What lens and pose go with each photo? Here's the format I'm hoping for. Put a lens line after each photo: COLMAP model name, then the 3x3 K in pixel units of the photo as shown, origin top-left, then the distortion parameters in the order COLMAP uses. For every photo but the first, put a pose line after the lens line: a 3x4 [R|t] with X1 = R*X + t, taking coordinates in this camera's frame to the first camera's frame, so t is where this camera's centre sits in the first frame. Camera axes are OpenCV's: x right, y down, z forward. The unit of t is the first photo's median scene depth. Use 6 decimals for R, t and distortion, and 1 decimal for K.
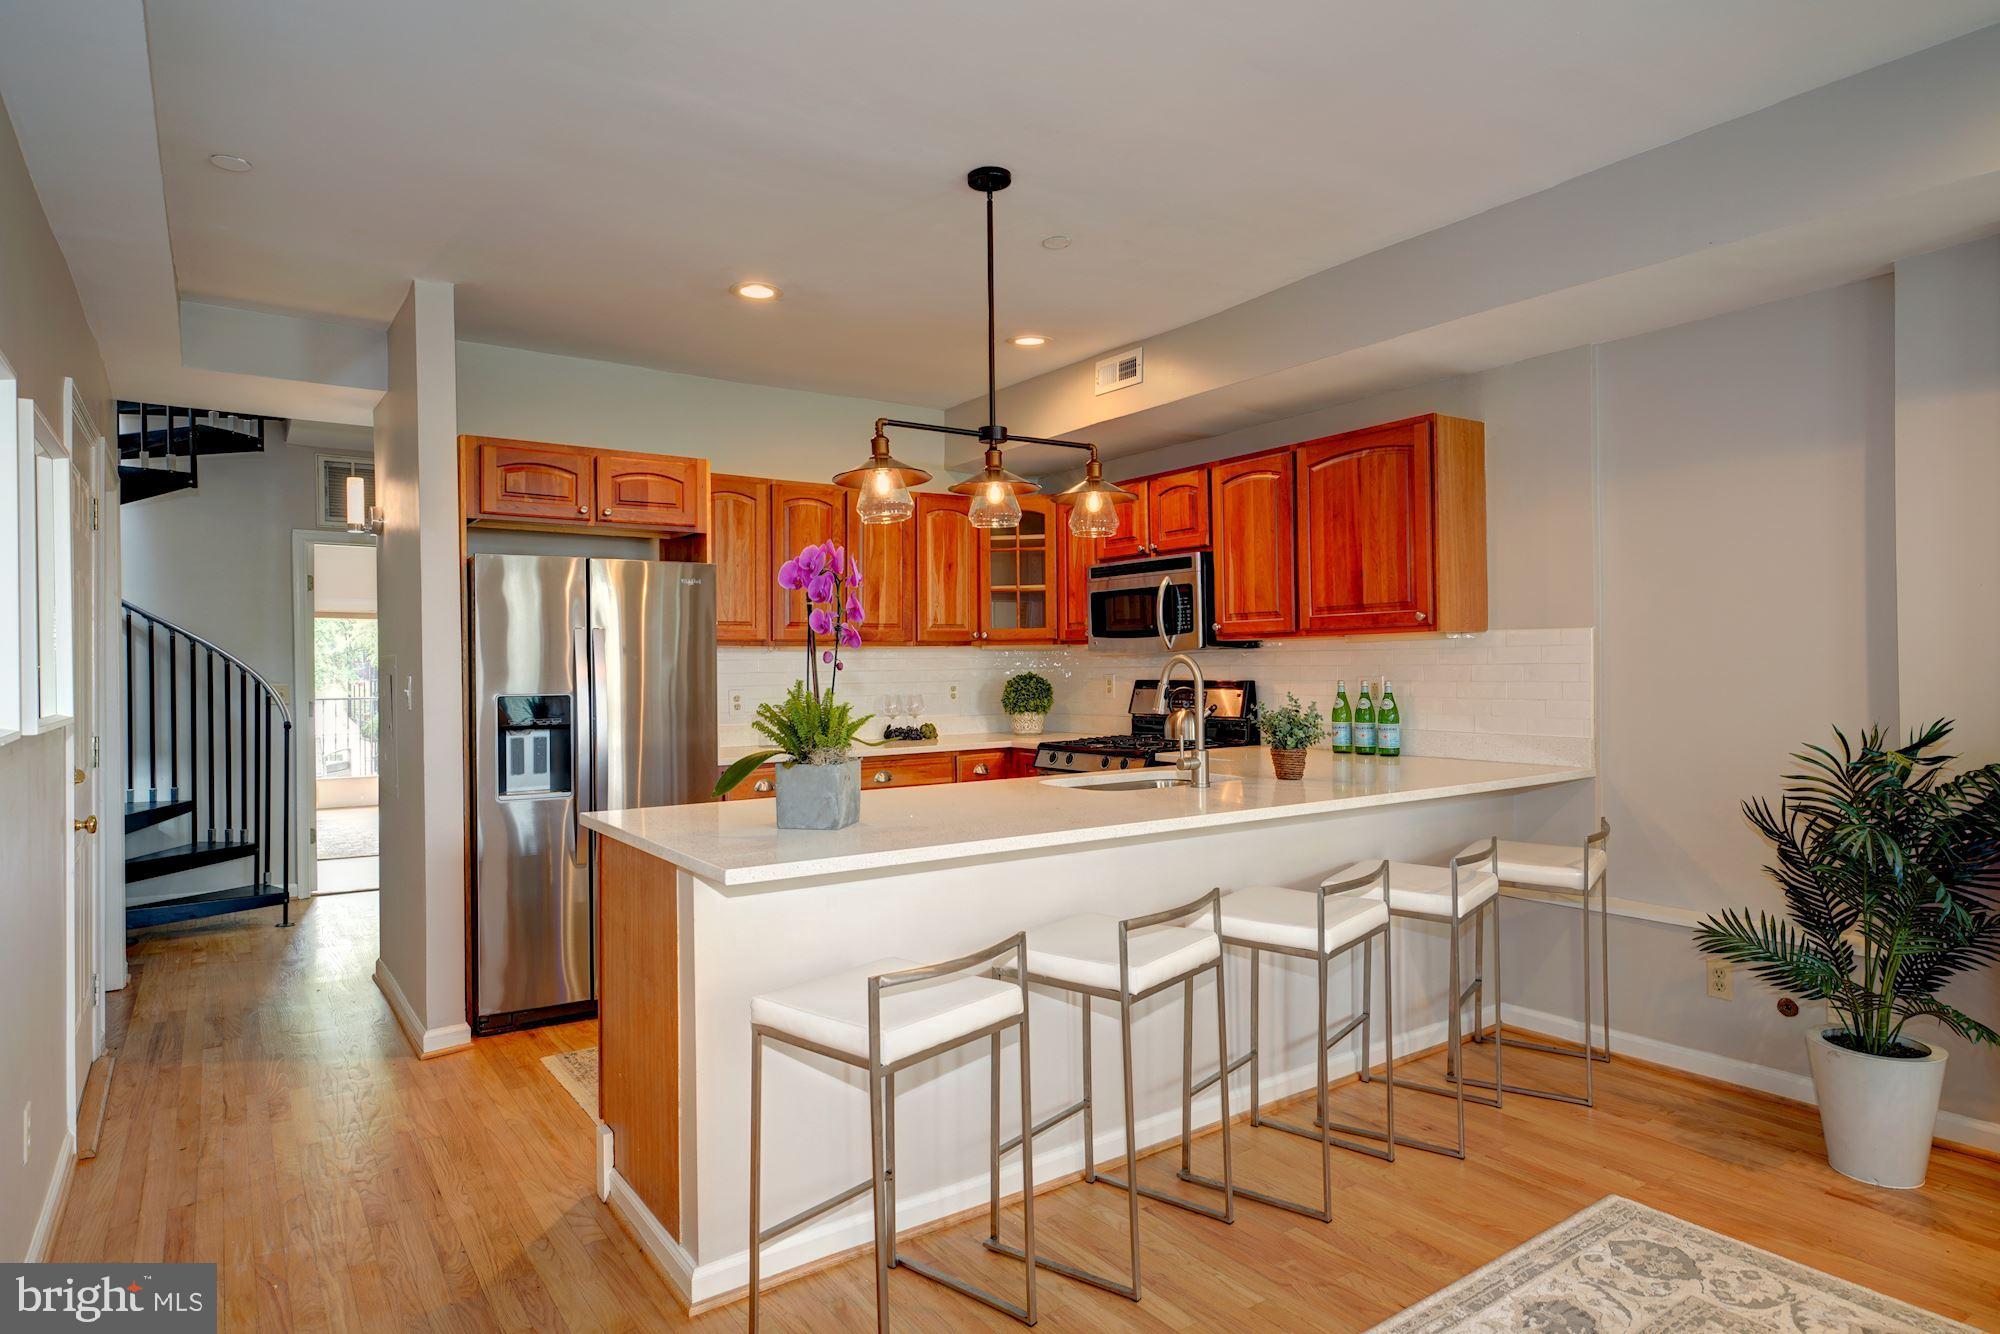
lens RADIAL K [[1125.9, 0, 992.5], [0, 1125.9, 674.3], [0, 0, 1]] dist [0.000474, -0.000072]
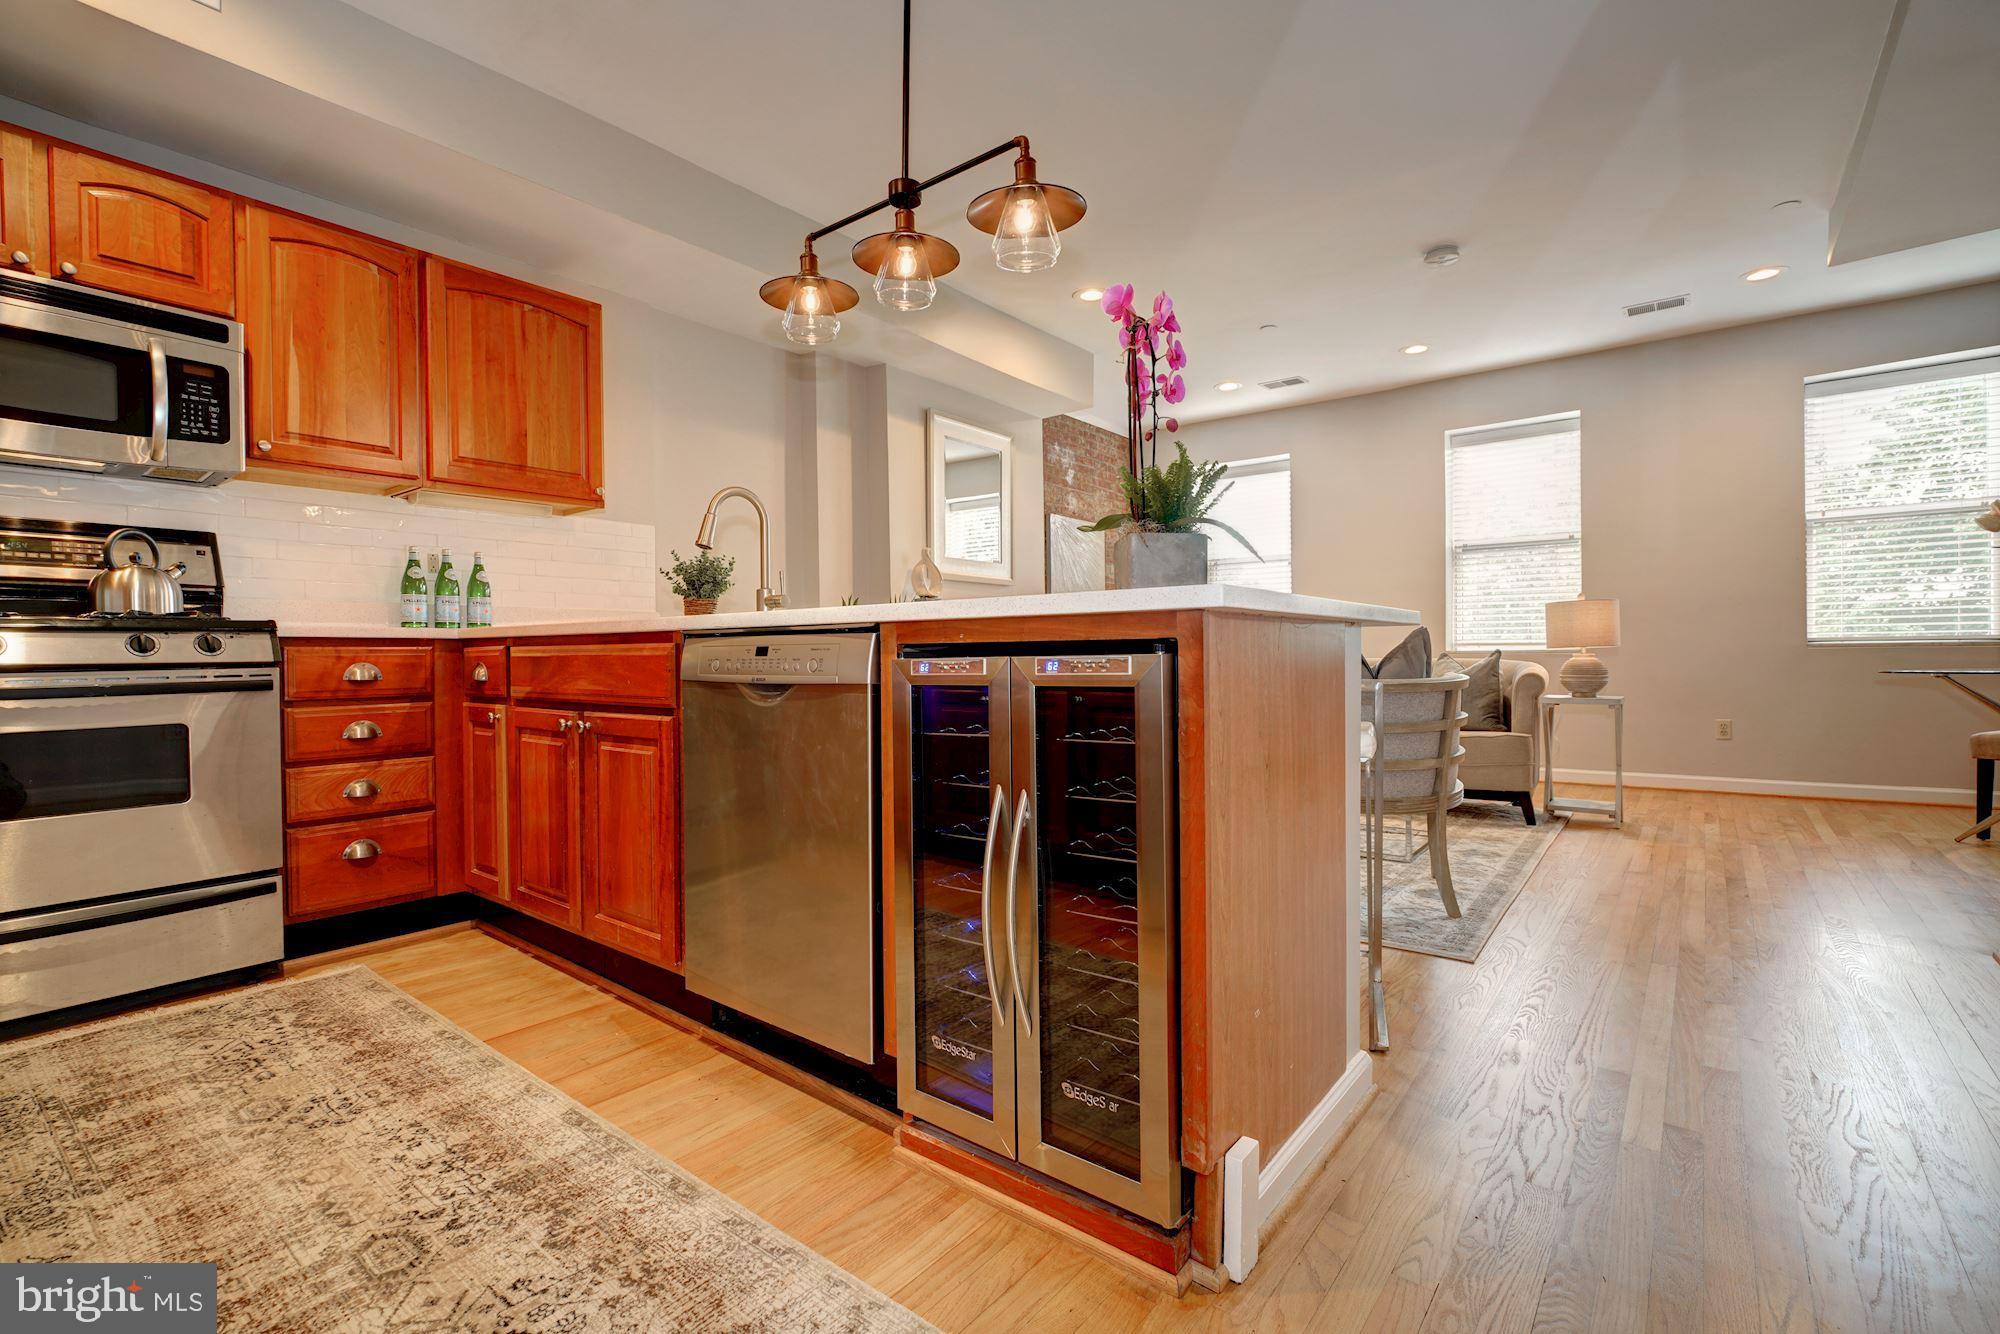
lens RADIAL K [[890.2, 0, 991.1], [0, 890.2, 655.8], [0, 0, 1]] dist [-0.007283, 0.002527]
pose [[-0.293399, 0.004775, 0.955978, -0.423034], [0.016719, 0.999860, 0.000137, 0.088330], [-0.955844, 0.016023, -0.293438, 0.713699]]
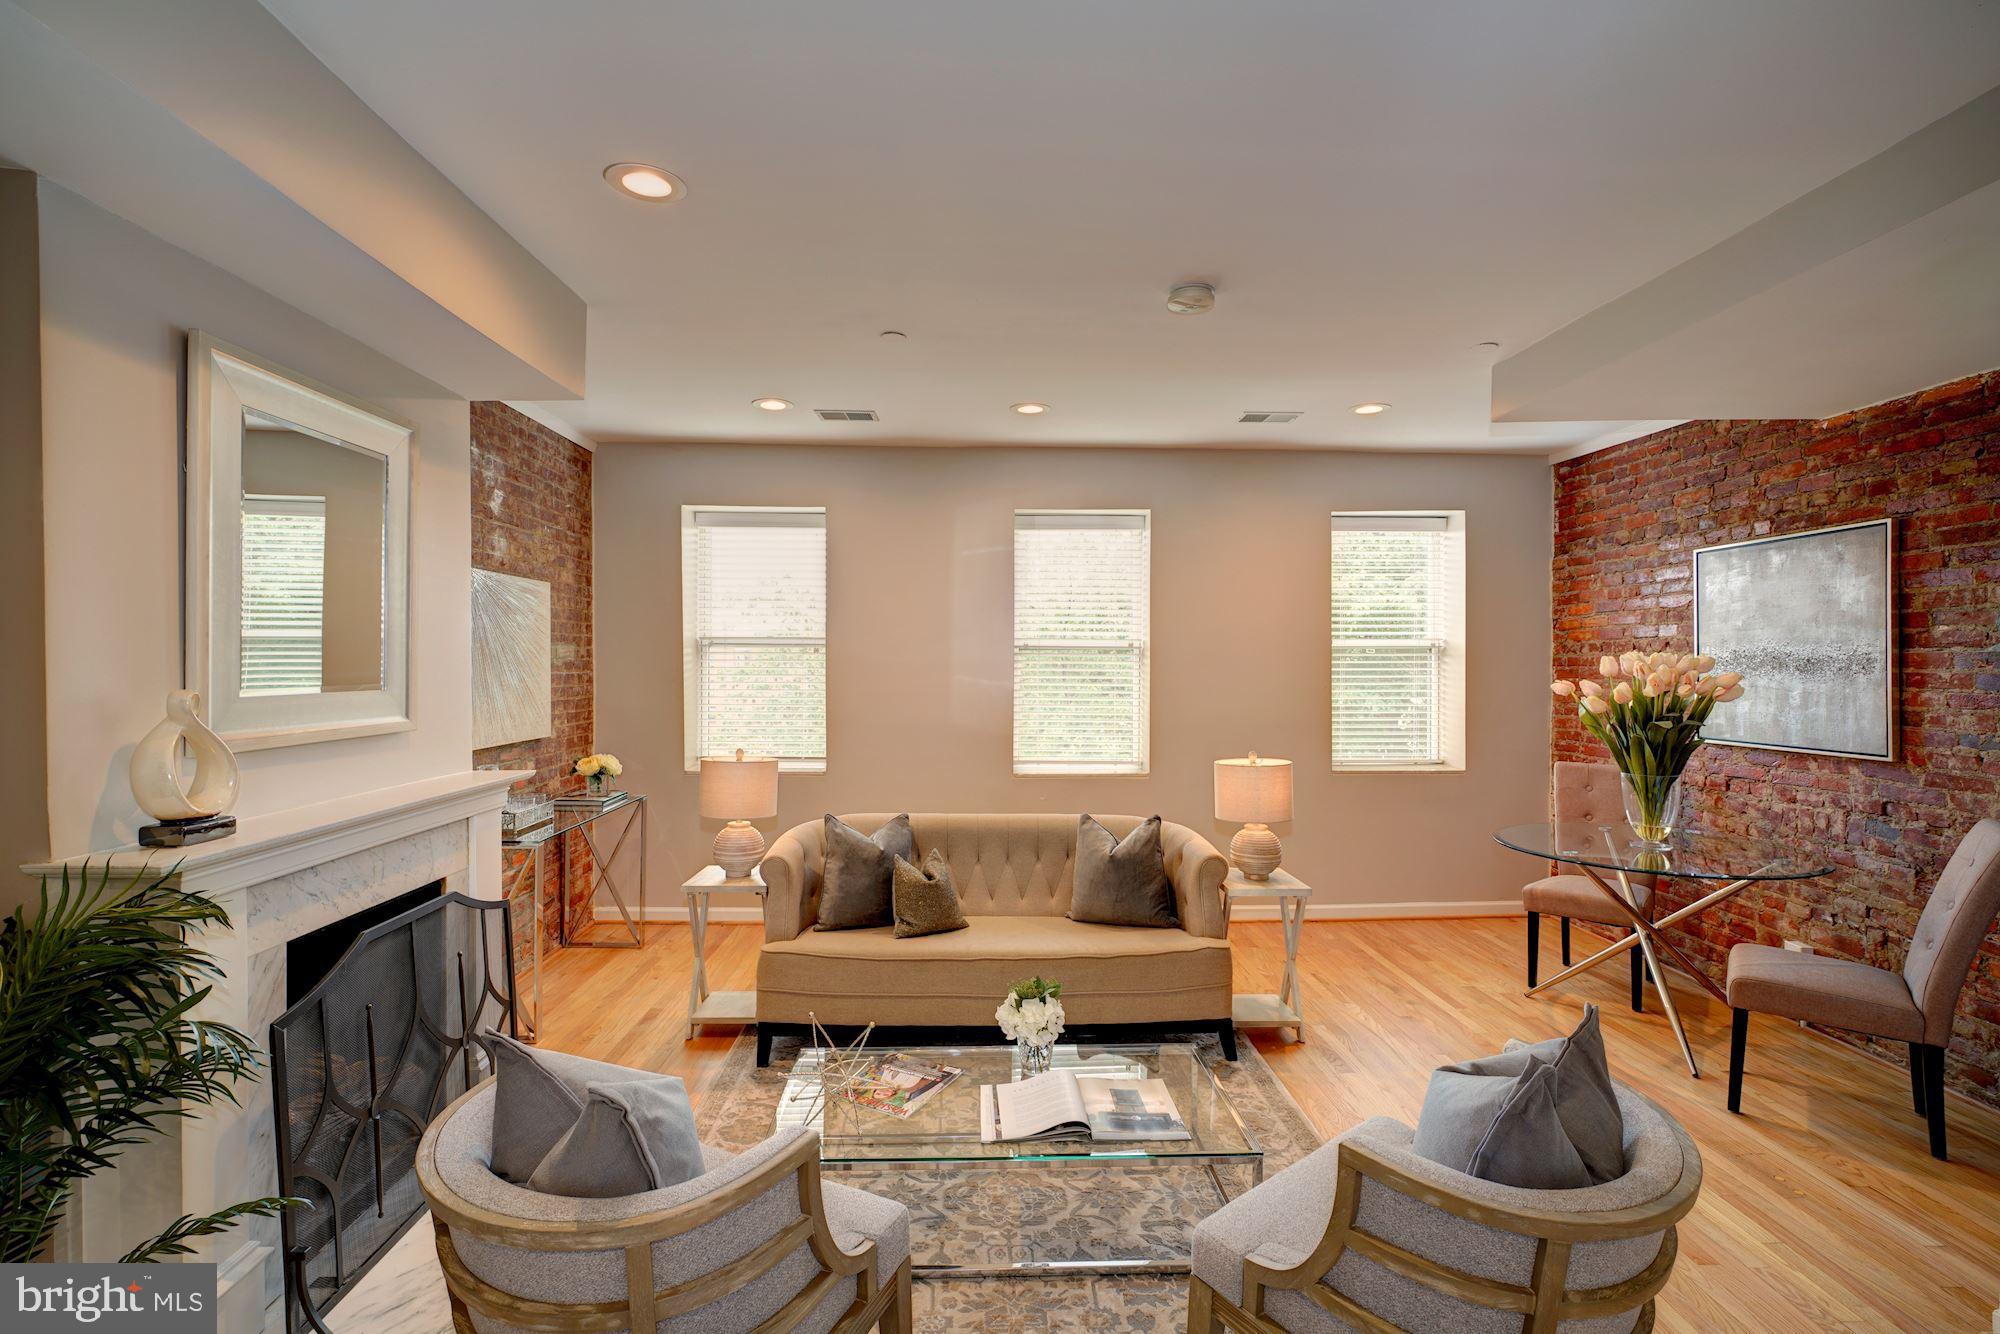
lens RADIAL K [[890.2, 0, 991.3], [0, 890.2, 665.4], [0, 0, 1]] dist [-0.007283, 0.002527]
pose [[-0.839255, -0.003817, 0.543725, 0.026610], [0.001444, 0.999956, 0.009248, -0.041079], [-0.543737, 0.008546, -0.839212, 0.625213]]
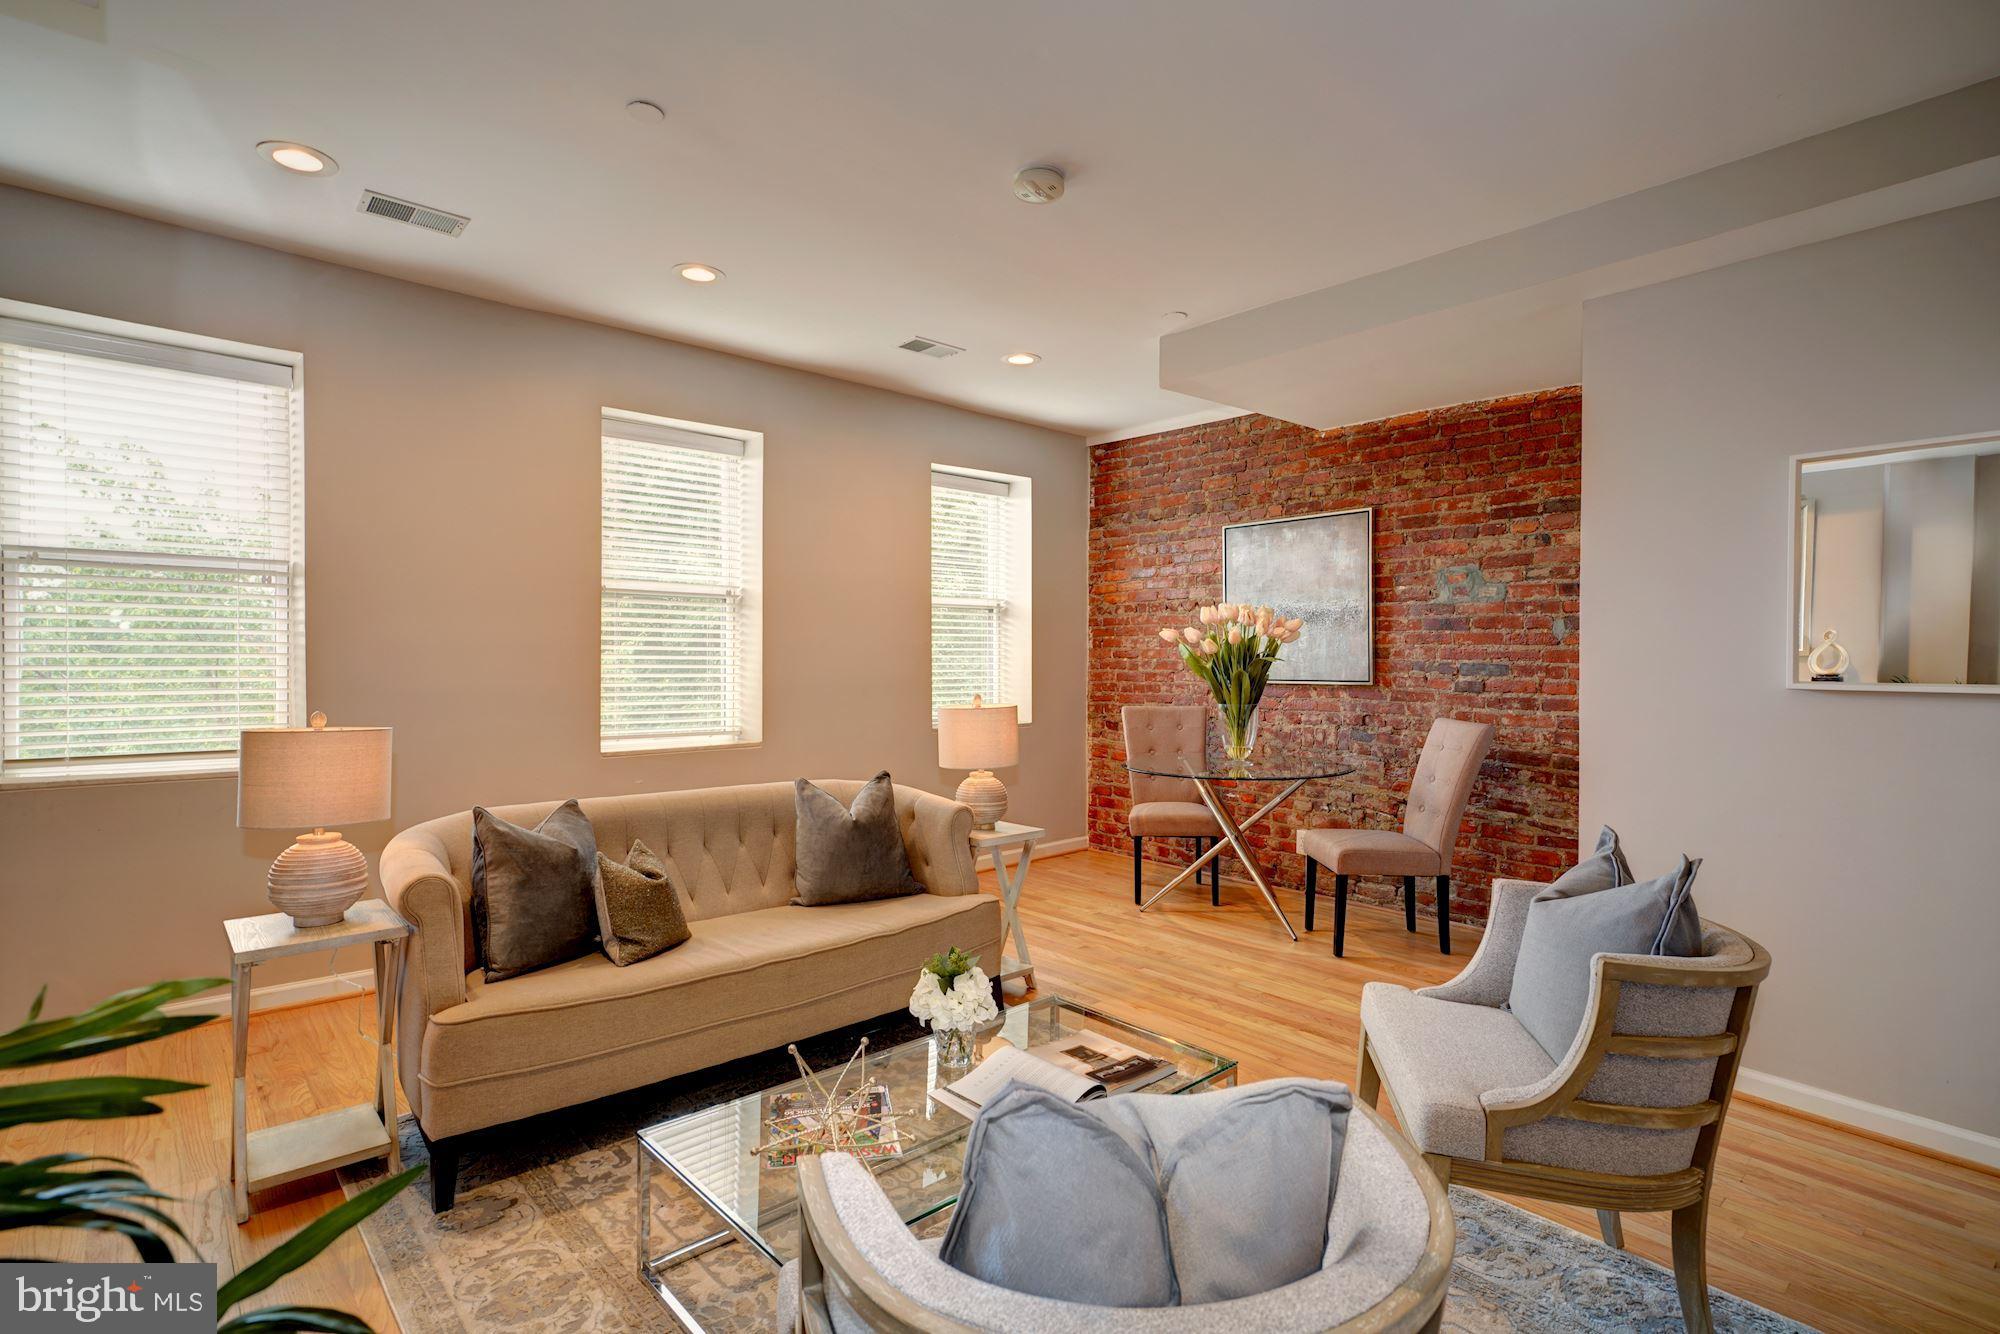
lens RADIAL K [[964.1, 0, 988.8], [0, 964.1, 665.9], [0, 0, 1]] dist [-0.005127, 0.001690]
pose [[-0.992335, -0.000086, -0.123580, 0.331237], [-0.001990, 0.999881, 0.015290, 0.003656], [0.123564, 0.015419, -0.992217, 0.636018]]
